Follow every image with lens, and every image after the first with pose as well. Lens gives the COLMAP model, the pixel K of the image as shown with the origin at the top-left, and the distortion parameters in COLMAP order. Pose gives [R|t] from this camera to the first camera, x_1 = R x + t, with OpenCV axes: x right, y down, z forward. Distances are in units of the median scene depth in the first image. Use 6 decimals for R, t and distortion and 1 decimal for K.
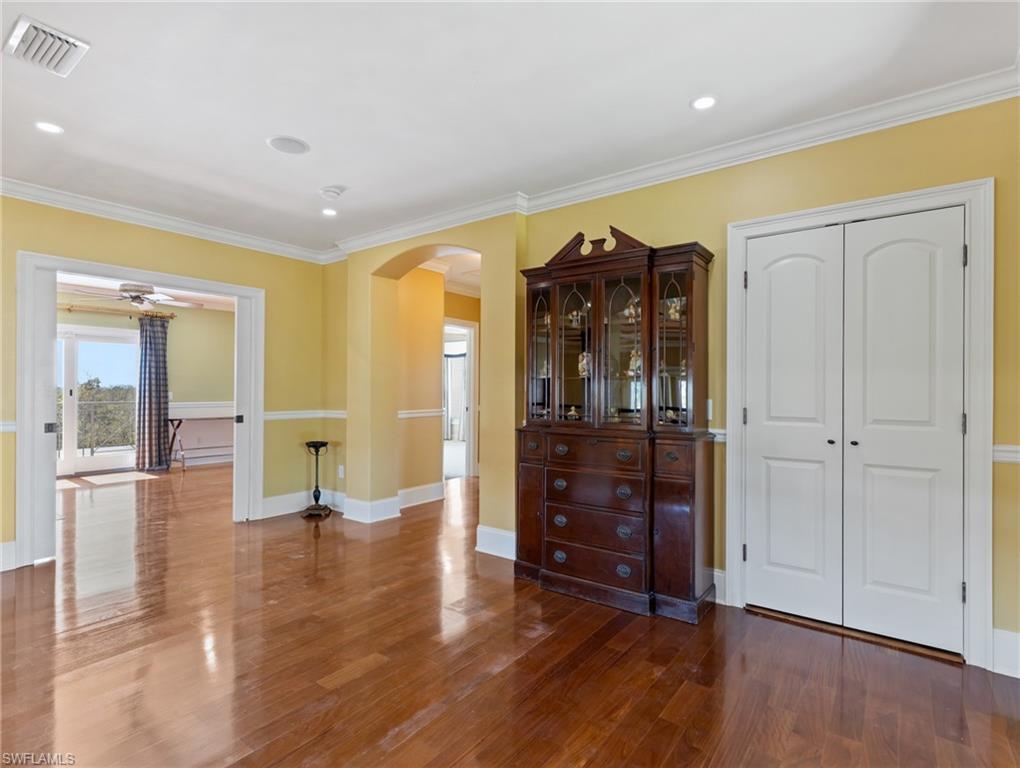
lens RADIAL K [[516.8, 0, 509.8], [0, 516.8, 387.1], [0, 0, 1]] dist [0.008112, -0.002175]
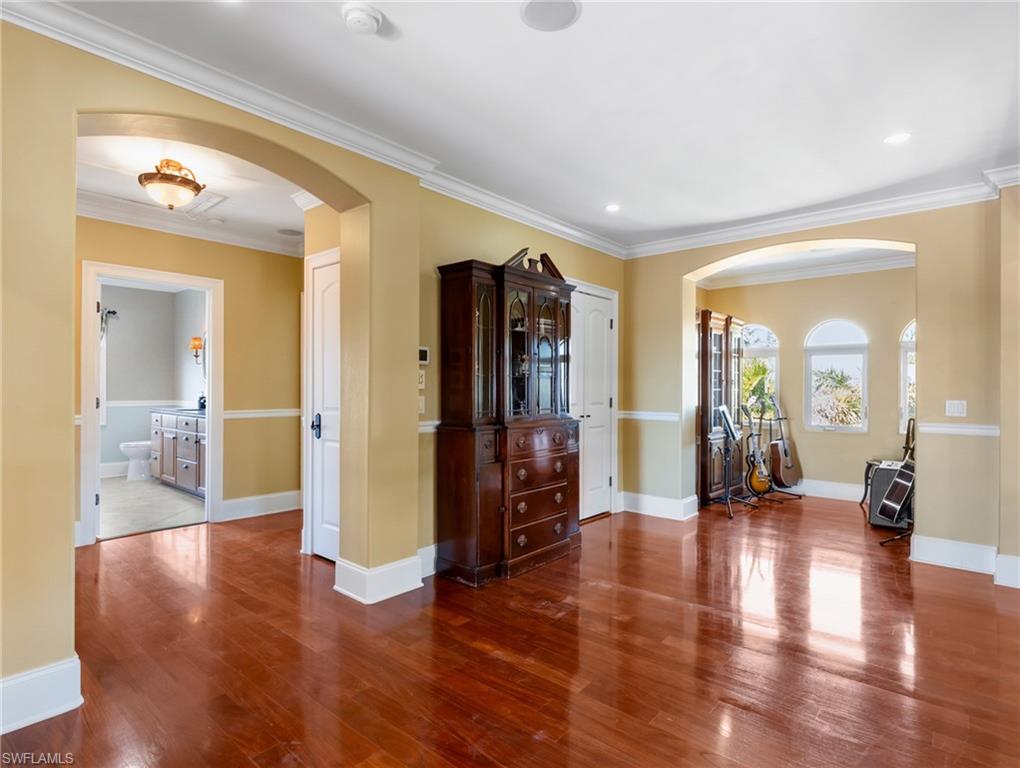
lens RADIAL K [[549.4, 0, 511.7], [0, 549.4, 383.7], [0, 0, 1]] dist [-0.008028, -0.001833]
pose [[0.063785, -0.002211, 0.997961, -1.058319], [-0.013171, 0.999909, 0.003057, -0.006320], [-0.997877, -0.013339, 0.063750, 0.951191]]
